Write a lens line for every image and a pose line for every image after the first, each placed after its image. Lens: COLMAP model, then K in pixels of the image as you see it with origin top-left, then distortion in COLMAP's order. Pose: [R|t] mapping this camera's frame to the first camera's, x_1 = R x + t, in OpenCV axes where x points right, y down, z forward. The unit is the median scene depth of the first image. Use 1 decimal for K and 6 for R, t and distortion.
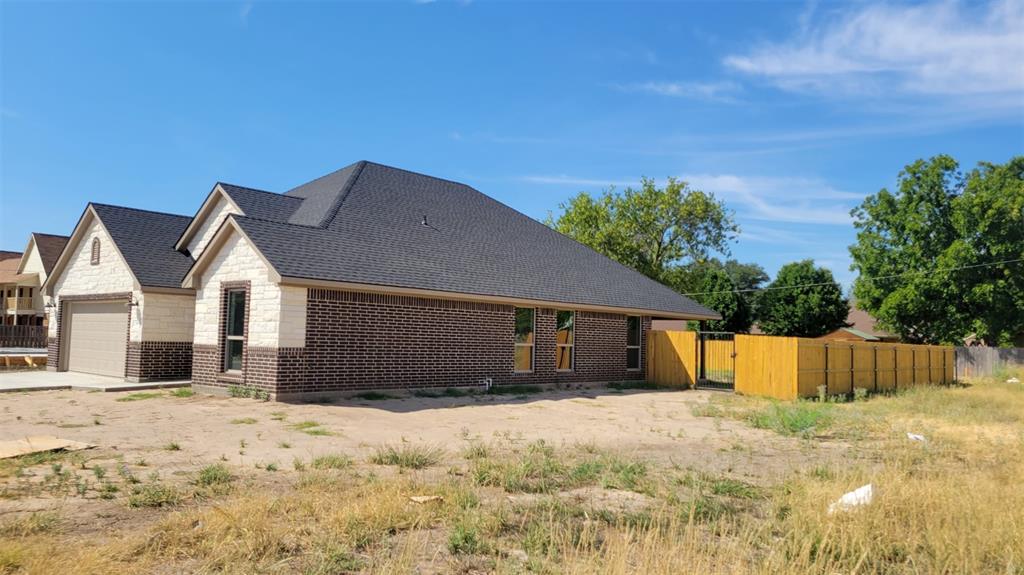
lens RADIAL K [[773.2, 0, 512.1], [0, 773.2, 288.0], [0, 0, 1]] dist [0.043546, -0.014369]
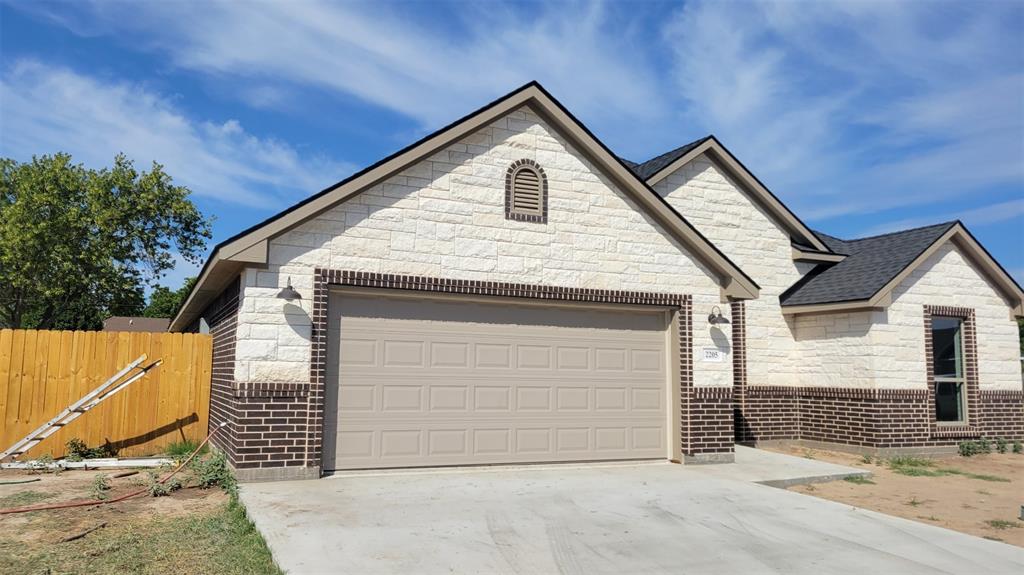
lens RADIAL K [[773.2, 0, 511.6], [0, 773.2, 287.5], [0, 0, 1]] dist [0.043546, -0.014369]
pose [[0.382251, 0.082312, 0.920385, -1.226872], [-0.066775, 0.995881, -0.061331, 0.048296], [-0.921643, -0.038015, 0.386173, 1.081377]]
